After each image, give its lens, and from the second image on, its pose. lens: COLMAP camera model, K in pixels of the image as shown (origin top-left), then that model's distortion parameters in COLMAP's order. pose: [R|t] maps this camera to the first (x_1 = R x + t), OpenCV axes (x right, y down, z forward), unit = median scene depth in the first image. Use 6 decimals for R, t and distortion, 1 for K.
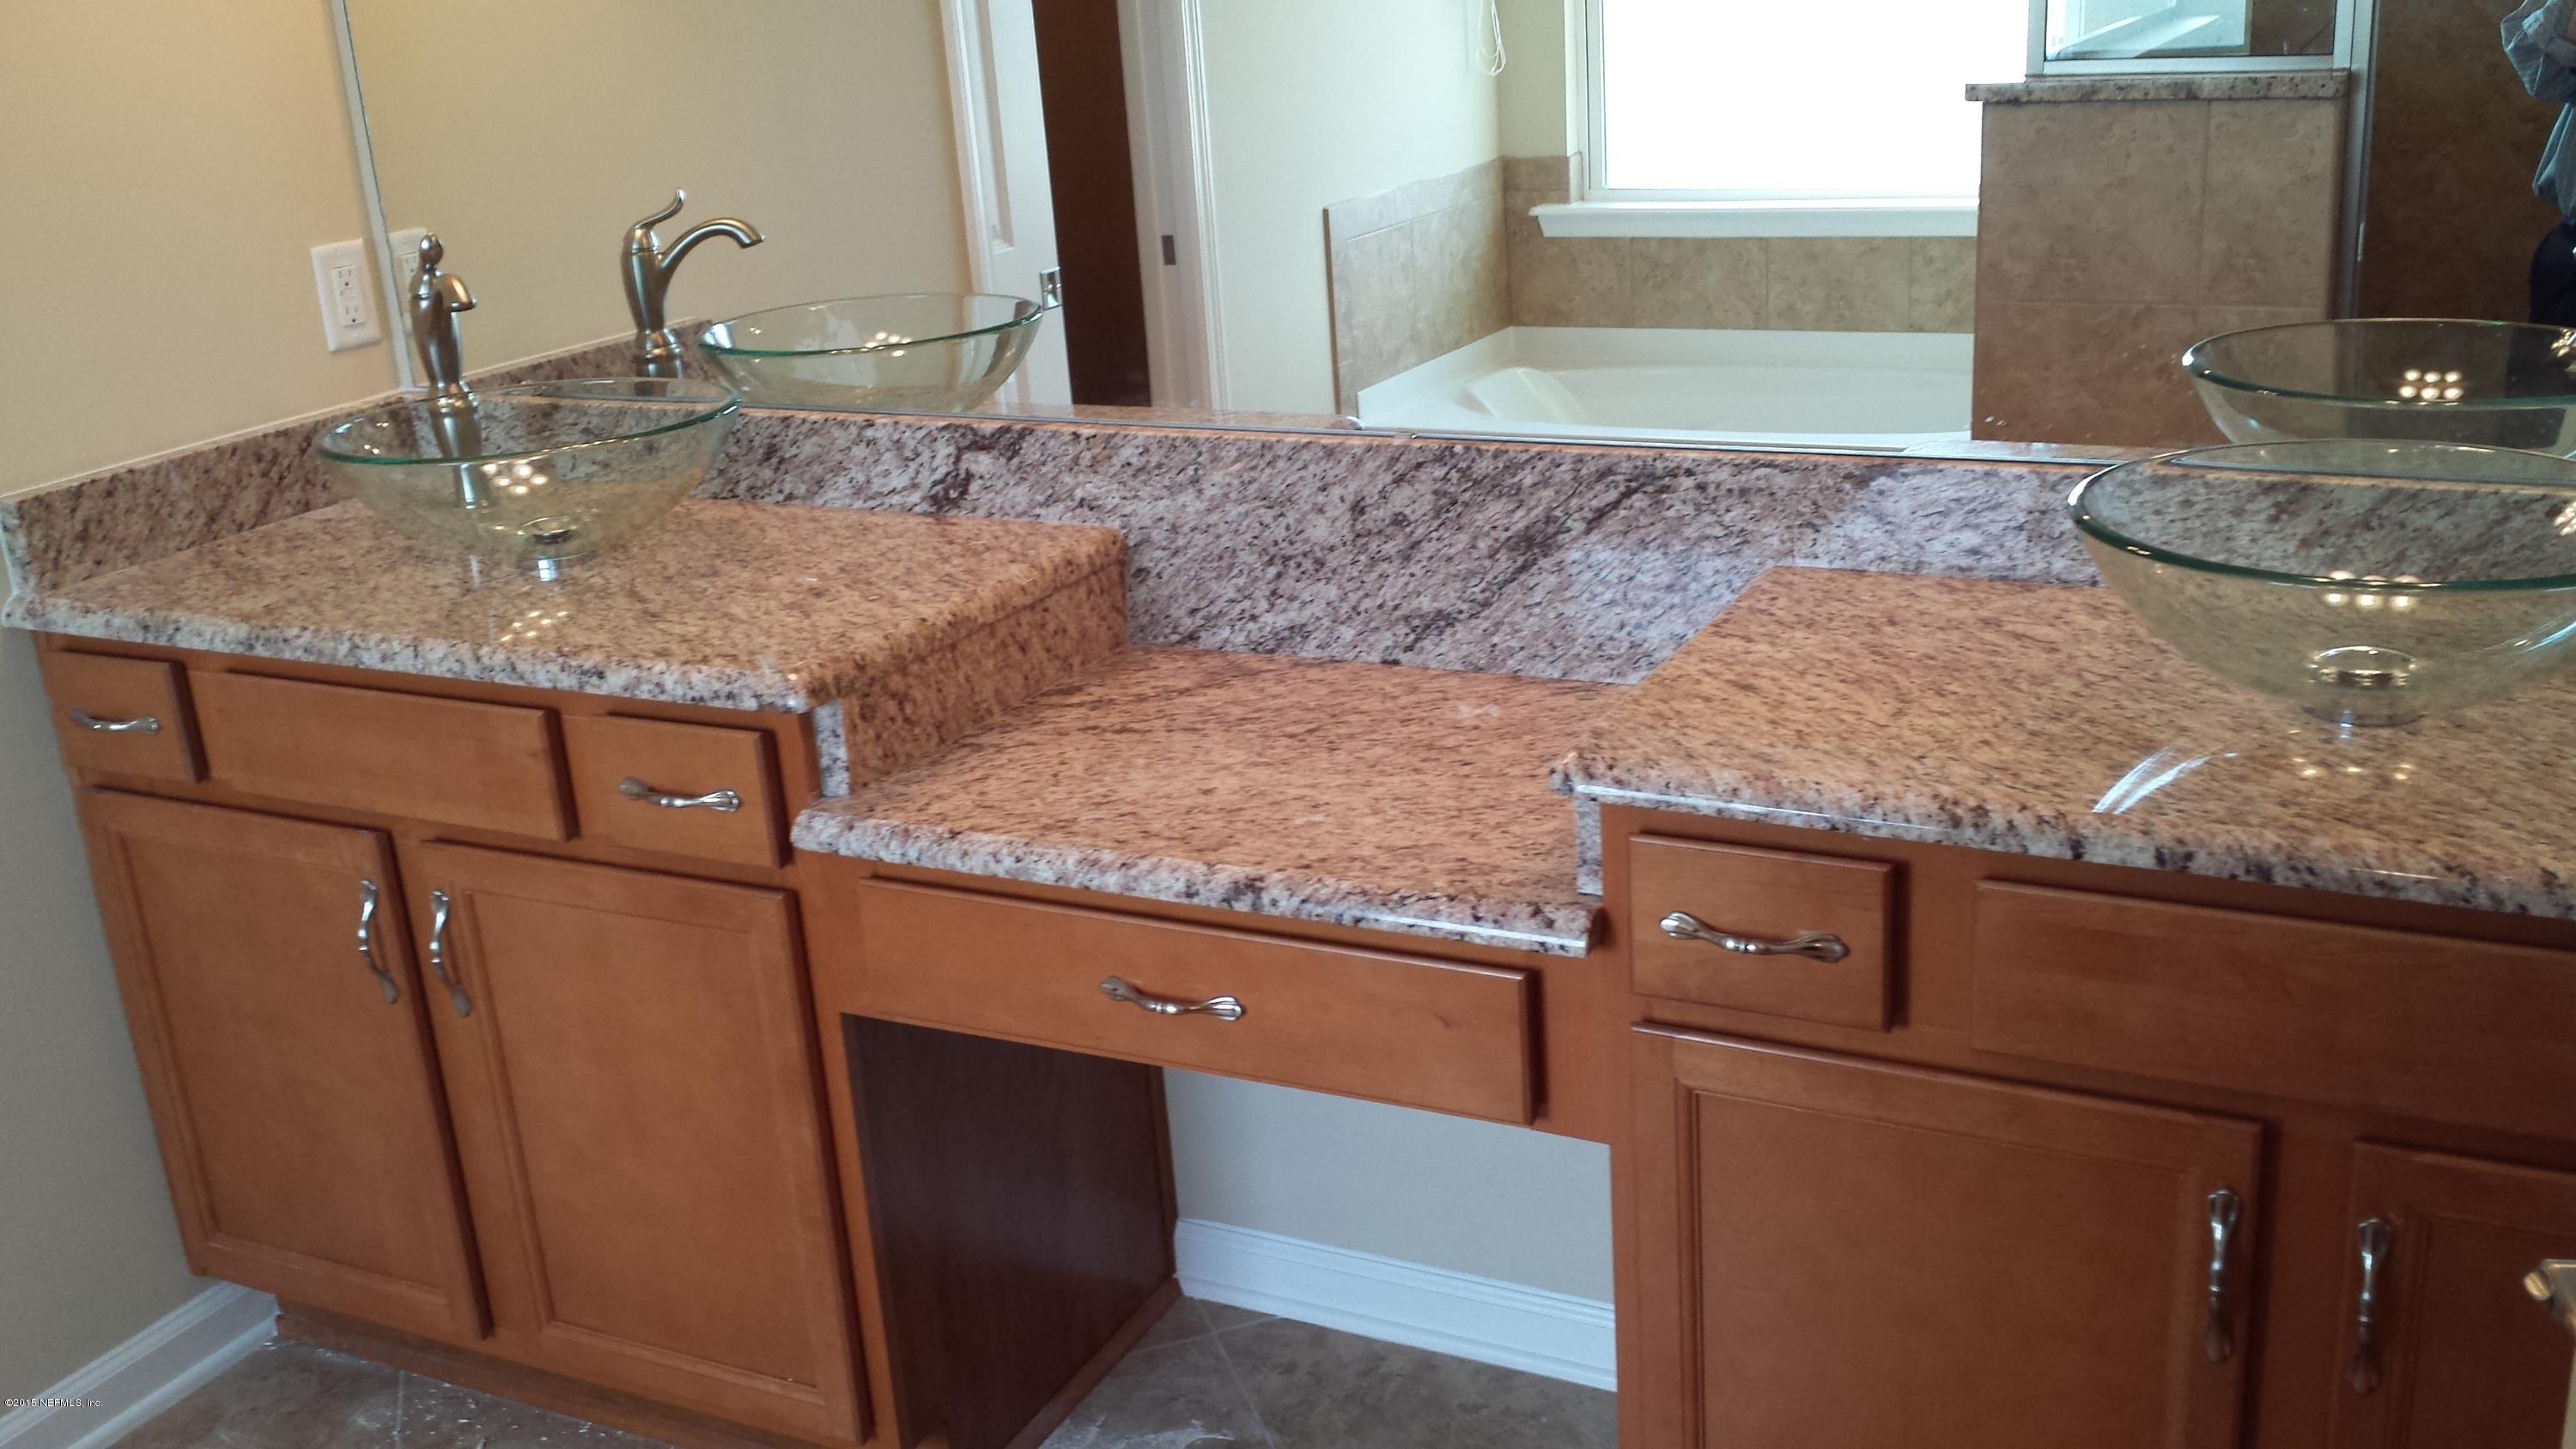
lens RADIAL K [[2392.6, 0, 1293.7], [0, 2392.6, 714.1], [0, 0, 1]] dist [0.191177, -0.494836]
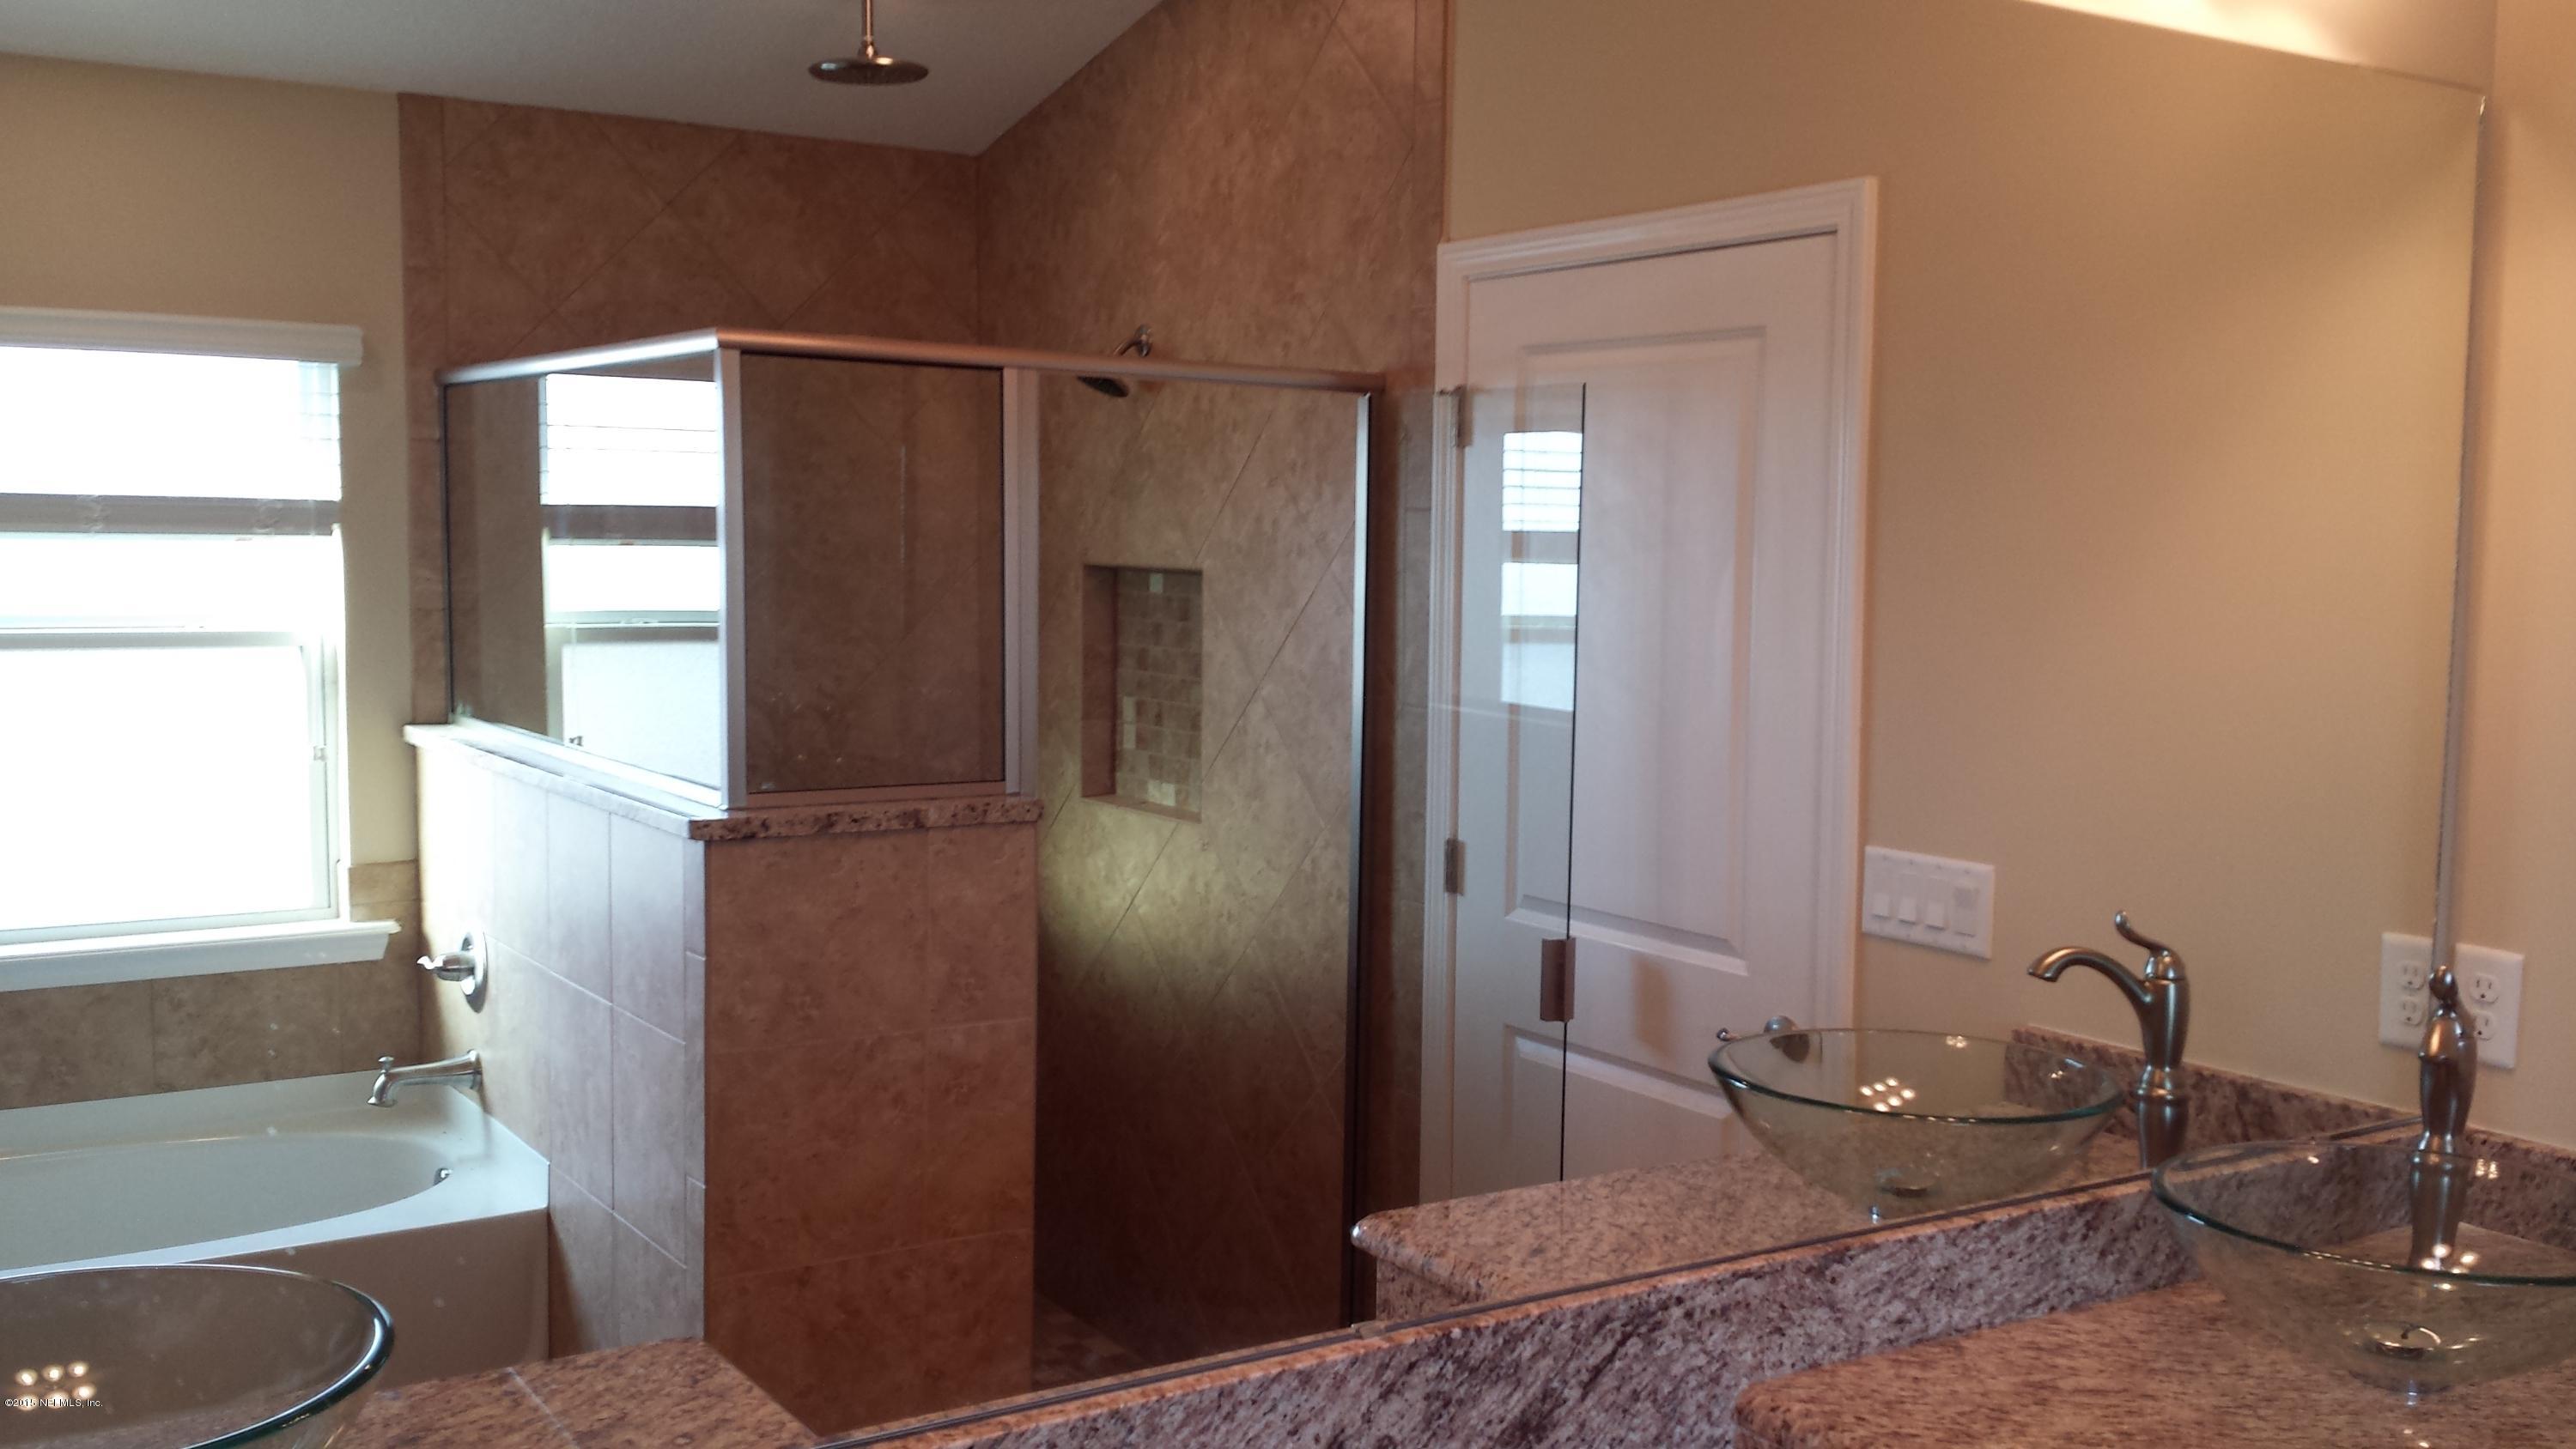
lens RADIAL K [[2392.6, 0, 1293.7], [0, 2392.6, 714.1], [0, 0, 1]] dist [0.191177, -0.494836]
pose [[0.492495, -0.006435, 0.870292, -0.657857], [0.229224, 0.965625, -0.122577, -0.224271], [-0.839586, 0.259860, 0.477040, 0.615007]]
